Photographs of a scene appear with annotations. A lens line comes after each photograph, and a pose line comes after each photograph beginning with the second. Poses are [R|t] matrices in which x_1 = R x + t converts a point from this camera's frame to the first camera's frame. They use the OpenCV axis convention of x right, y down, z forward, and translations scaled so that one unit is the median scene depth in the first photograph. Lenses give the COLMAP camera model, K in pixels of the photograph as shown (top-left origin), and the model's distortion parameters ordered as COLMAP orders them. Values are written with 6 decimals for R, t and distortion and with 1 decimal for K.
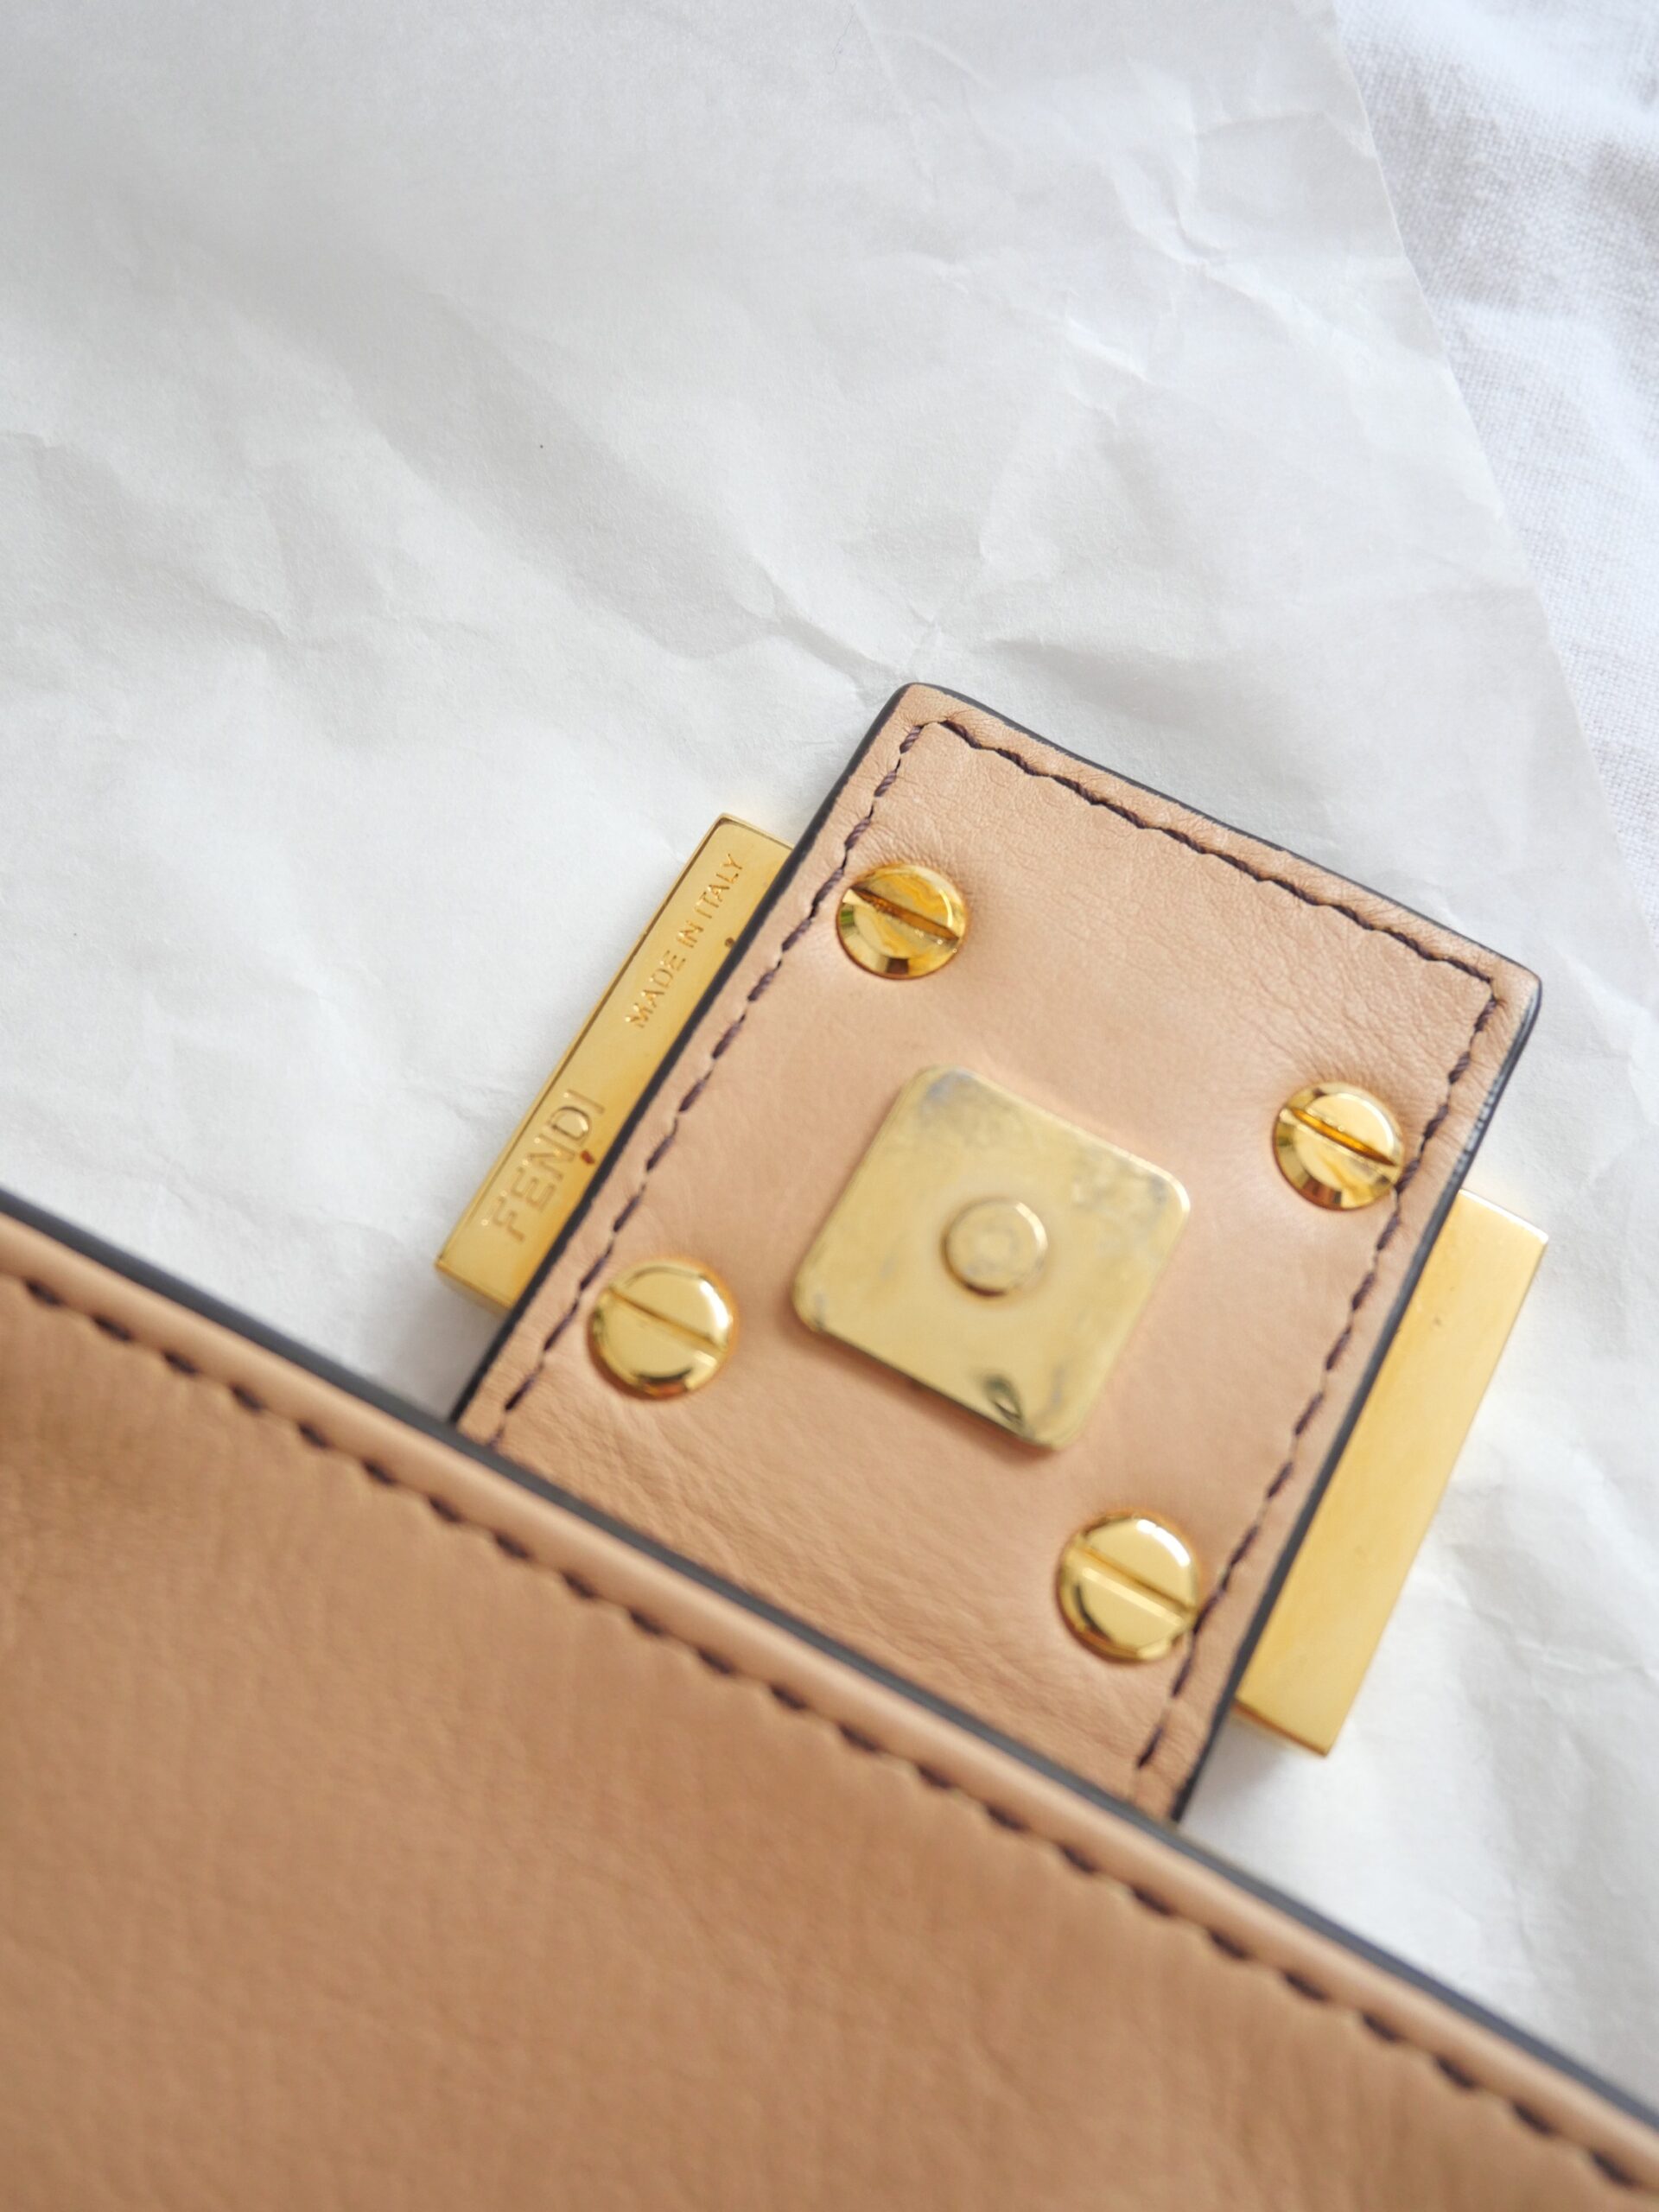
lens RADIAL K [[1925.4, 0, 852.2], [0, 1925.4, 1103.1], [0, 0, 1]] dist [-0.014816, 0.026673]
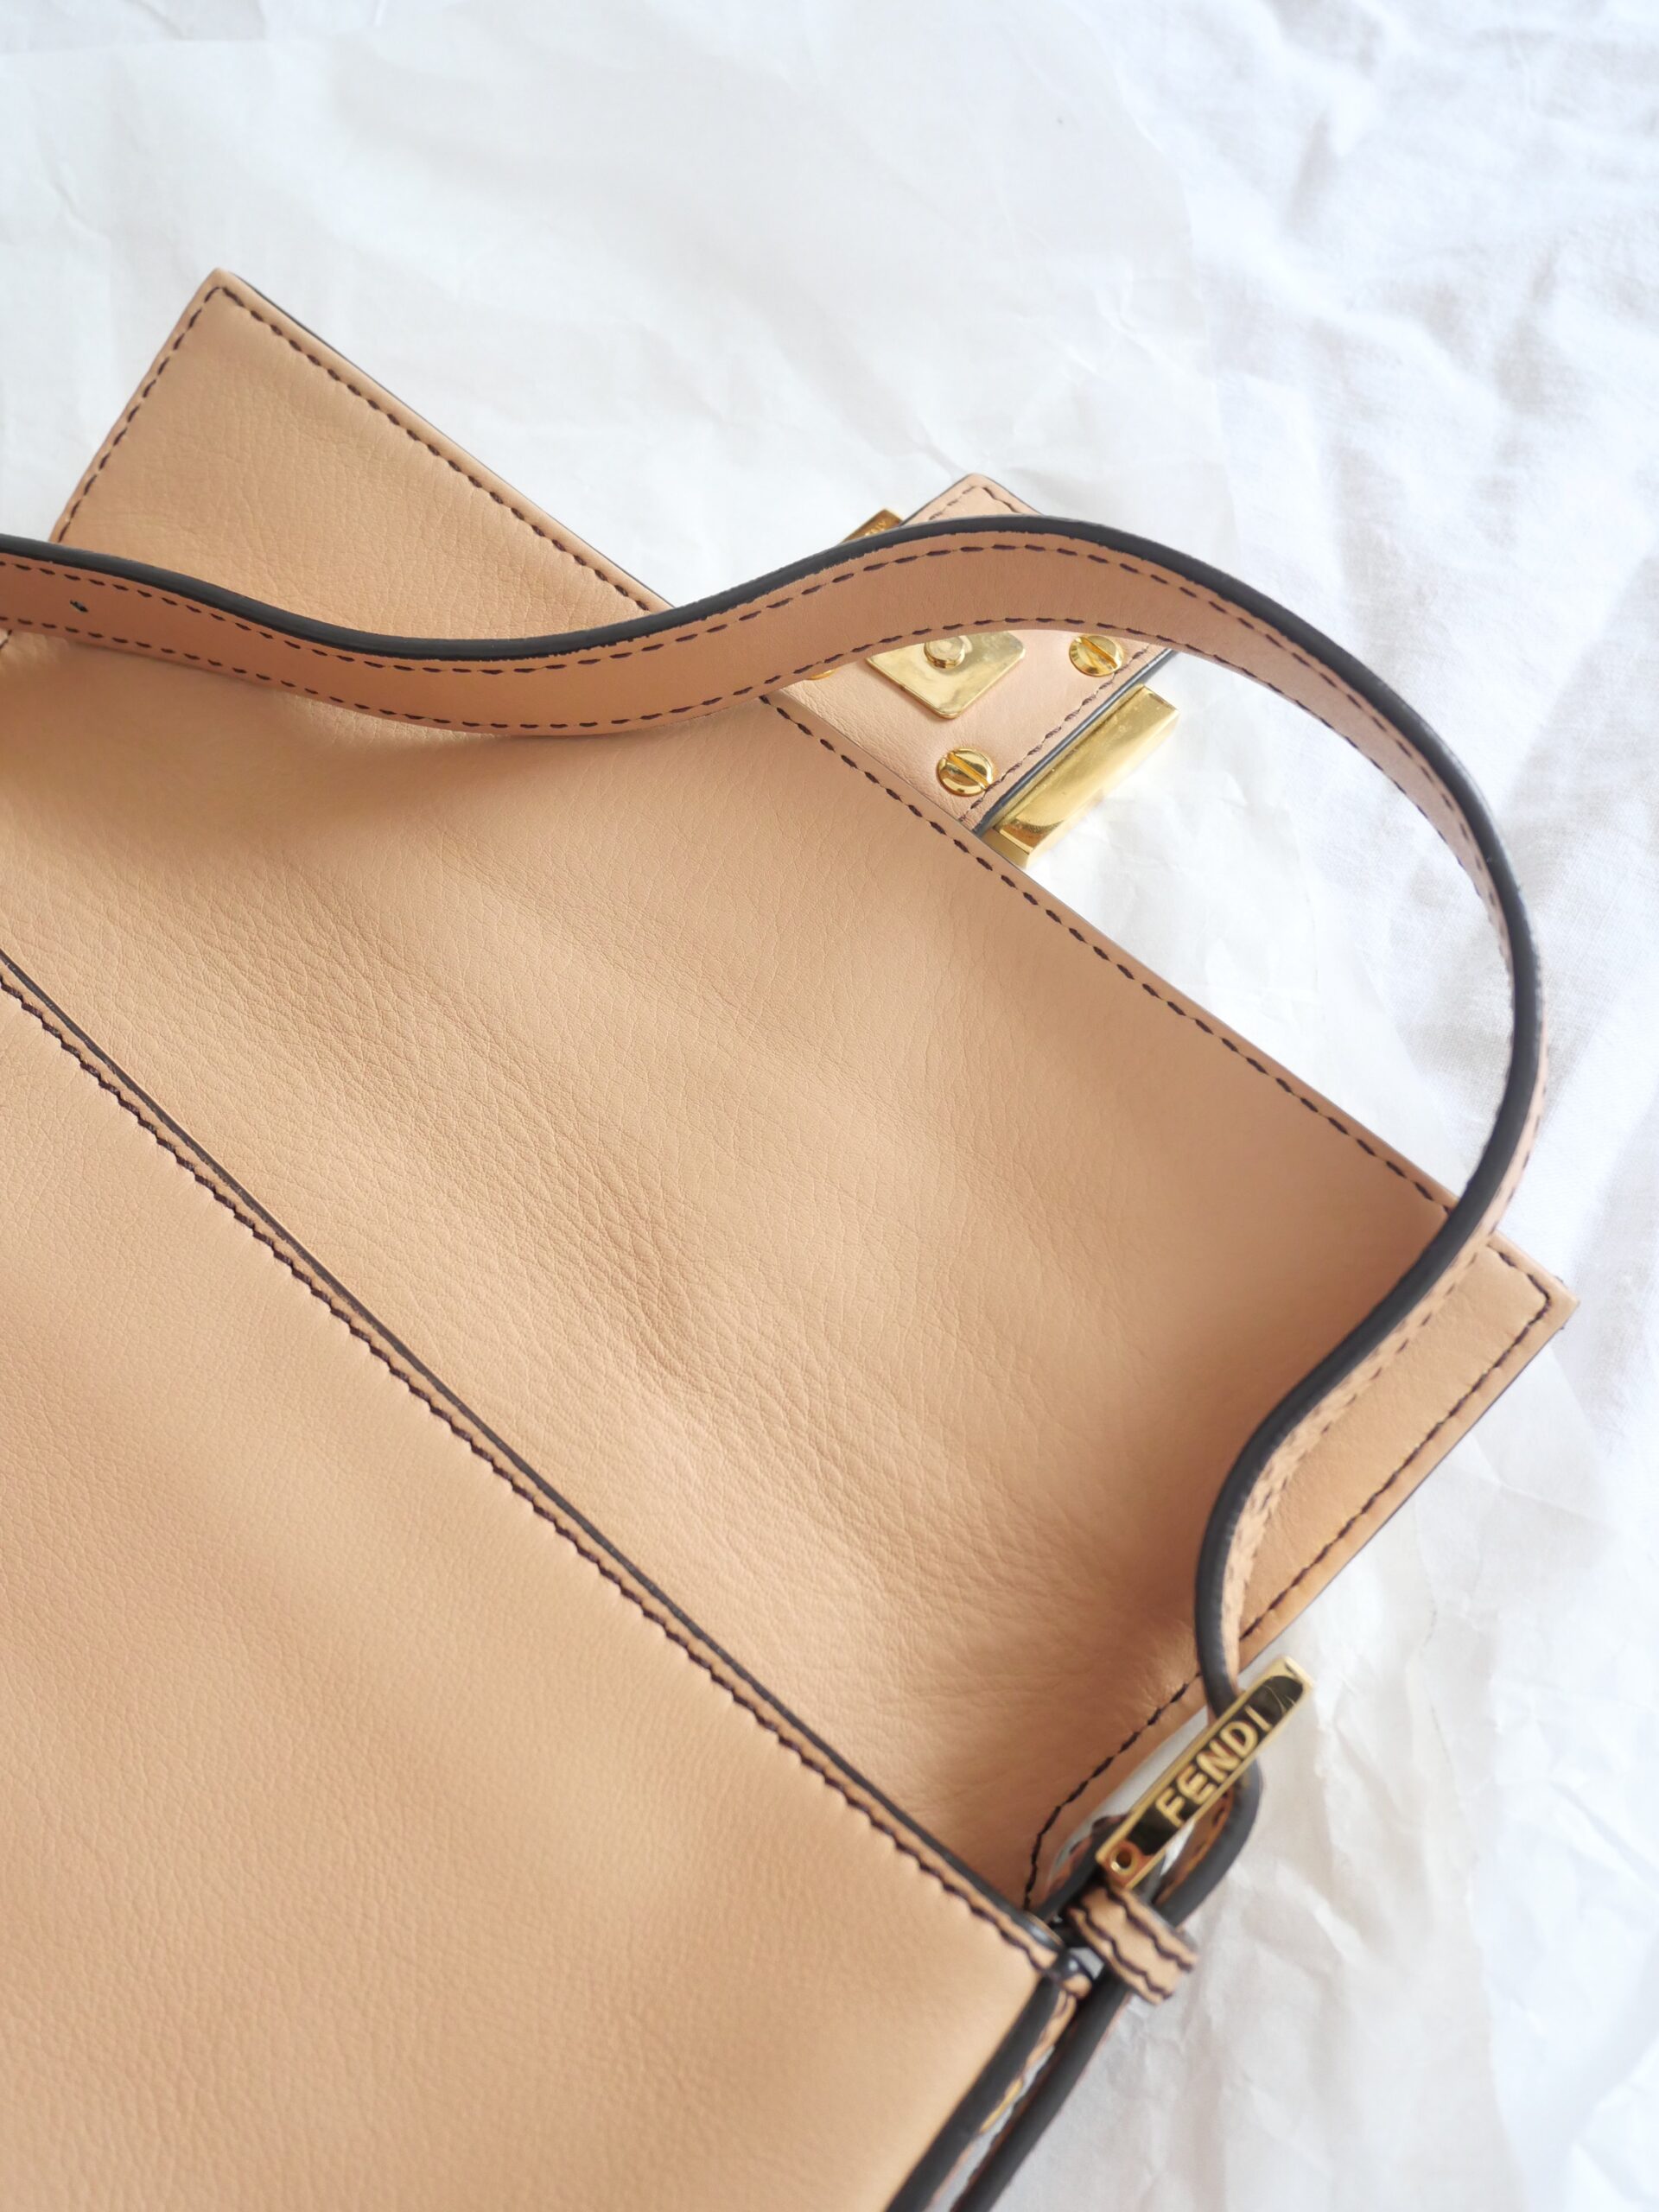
lens RADIAL K [[1925.4, 0, 817.9], [0, 1925.4, 1093.5], [0, 0, 1]] dist [-0.014816, 0.026673]
pose [[0.969932, 0.206202, -0.129279, 0.312205], [-0.221905, 0.967431, -0.121802, 0.861306], [0.099952, 0.146827, 0.984099, -1.263056]]
